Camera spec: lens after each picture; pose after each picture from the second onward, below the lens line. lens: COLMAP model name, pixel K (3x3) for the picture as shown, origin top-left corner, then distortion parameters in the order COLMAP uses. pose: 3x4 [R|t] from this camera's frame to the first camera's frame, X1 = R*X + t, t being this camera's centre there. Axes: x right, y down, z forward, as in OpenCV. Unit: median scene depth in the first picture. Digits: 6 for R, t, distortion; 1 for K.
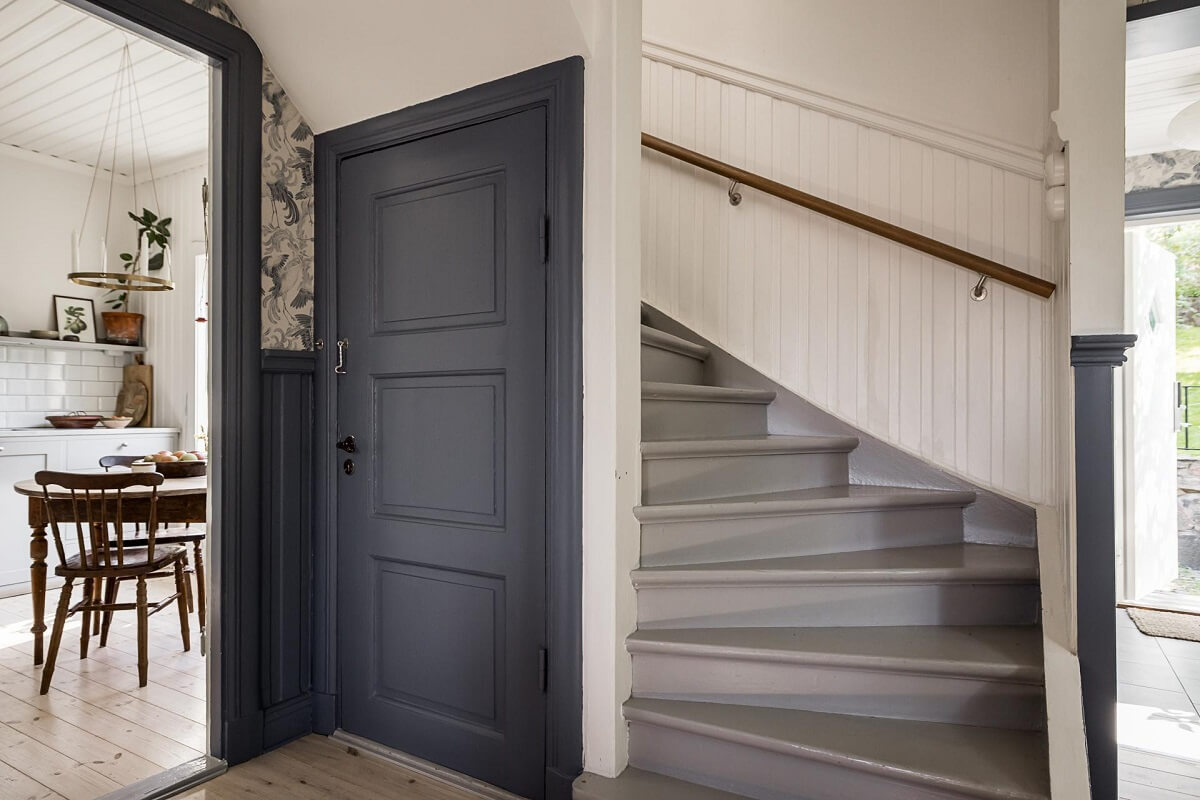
lens RADIAL K [[711.3, 0, 600.0], [0, 711.3, 400.0], [0, 0, 1]] dist [-0.002473, 0.000052]
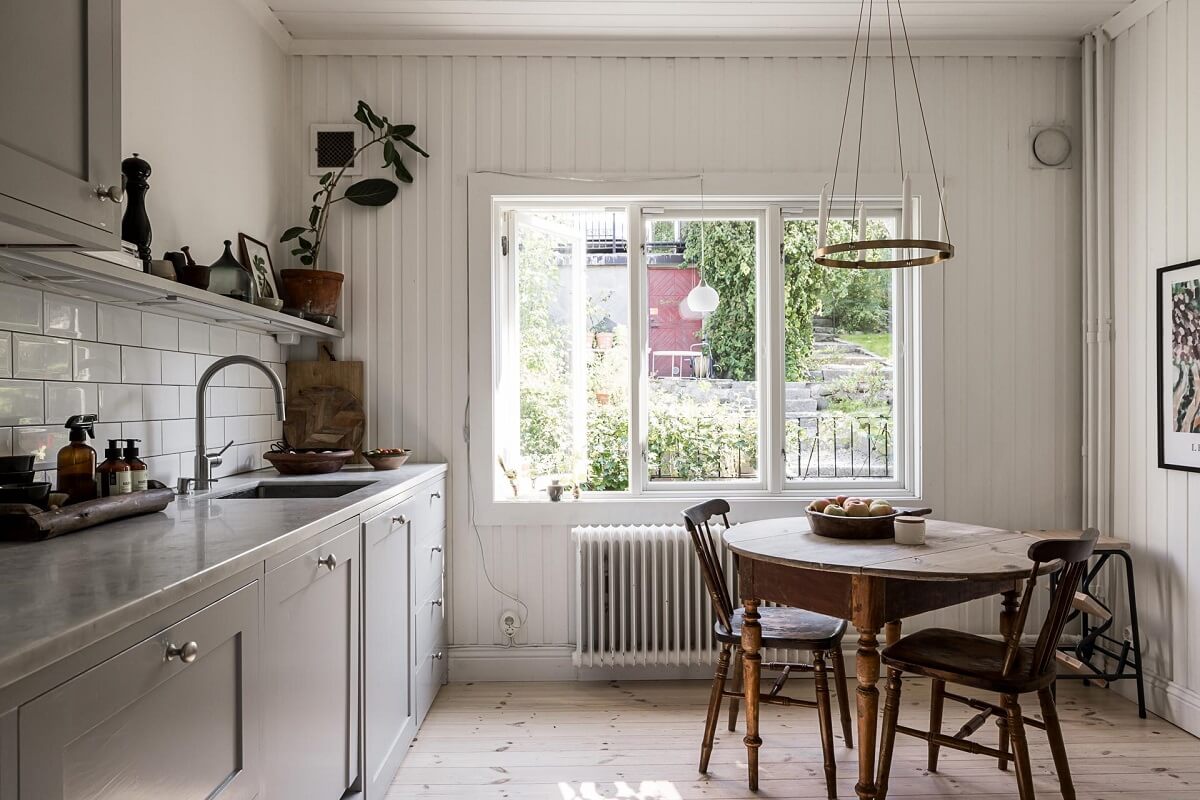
lens RADIAL K [[806.2, 0, 601.5], [0, 806.2, 393.4], [0, 0, 1]] dist [0.001347, 0.002495]
pose [[0.848357, -0.005225, 0.529399, -0.847344], [0.002935, 0.999982, 0.005166, -0.025126], [-0.529417, -0.002829, 0.848357, 0.314799]]
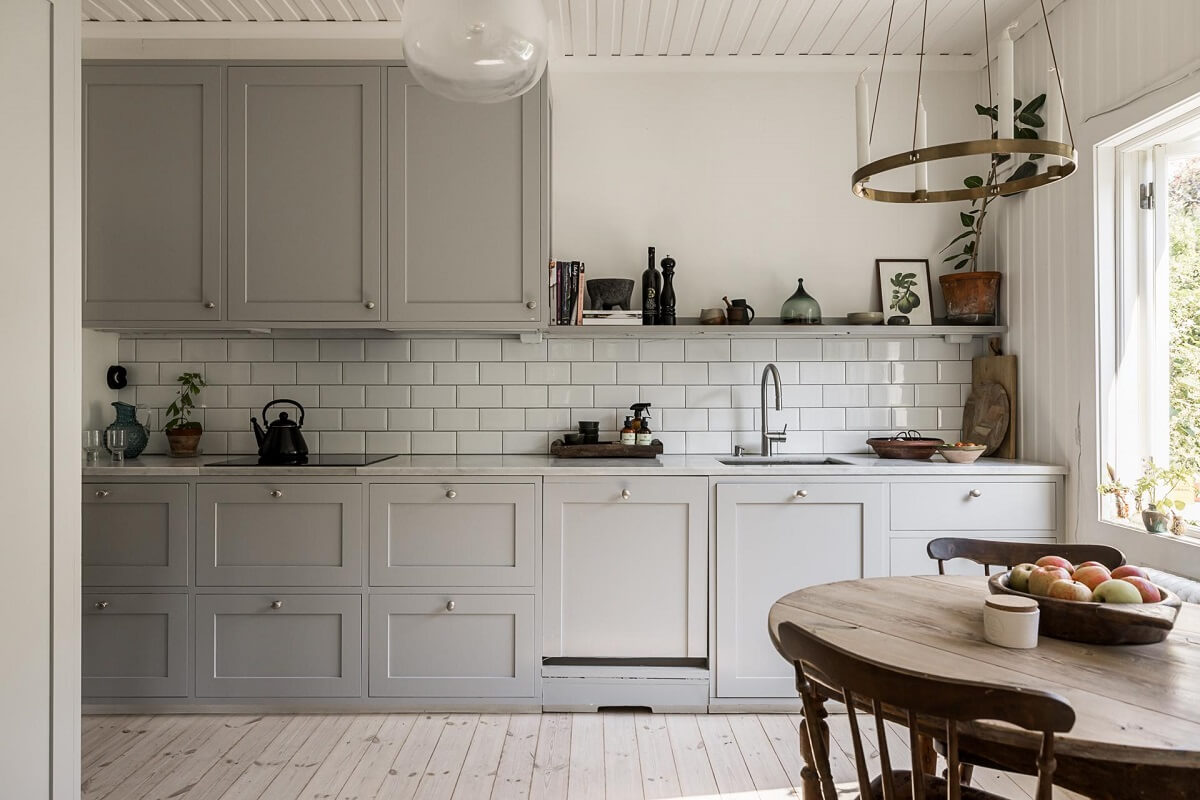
lens RADIAL K [[819.9, 0, 595.4], [0, 819.9, 394.3], [0, 0, 1]] dist [0.004195, 0.002155]
pose [[0.516231, -0.007420, -0.856417, -0.230692], [0.015730, 0.999876, 0.000818, -0.022860], [0.856305, -0.013894, 0.516284, 0.353887]]
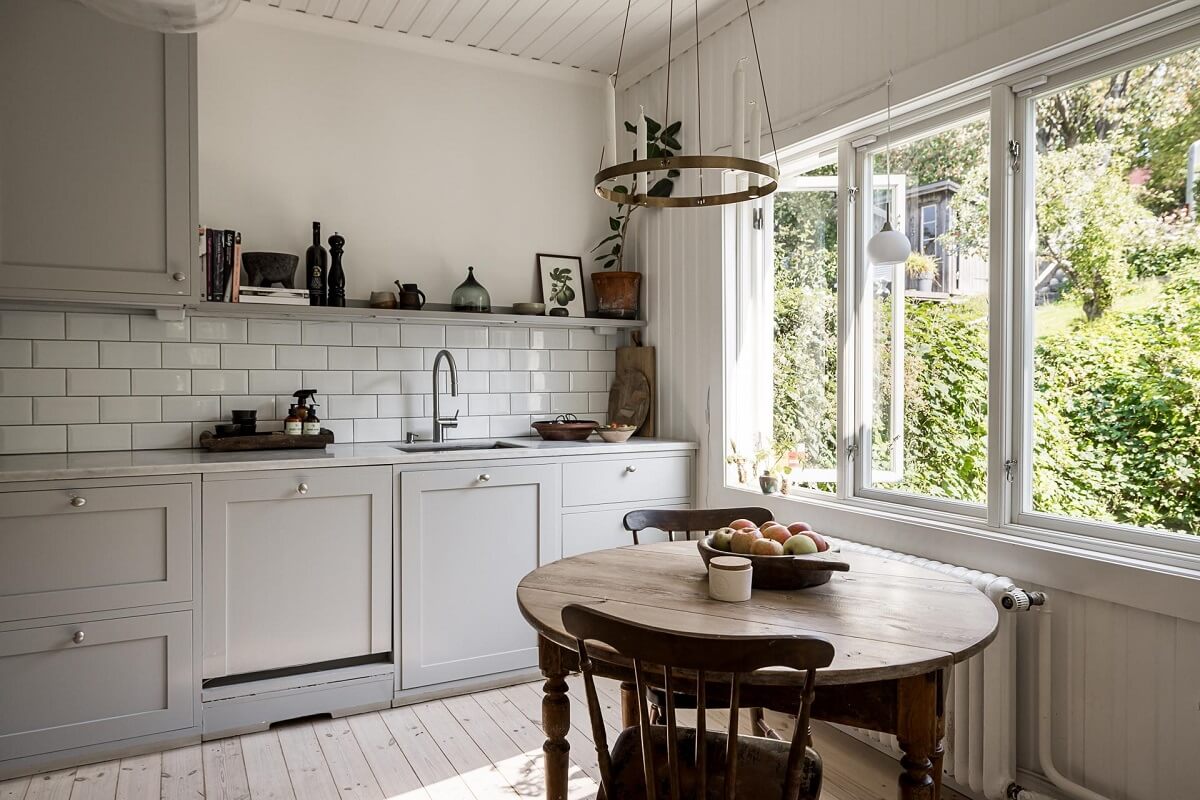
lens RADIAL K [[806.2, 0, 601.5], [0, 806.2, 393.4], [0, 0, 1]] dist [0.001347, 0.002495]
pose [[0.856245, 0.003009, -0.516561, -0.282668], [0.011279, 0.999636, 0.024518, -0.024270], [0.516447, -0.026820, 0.855899, 0.320338]]
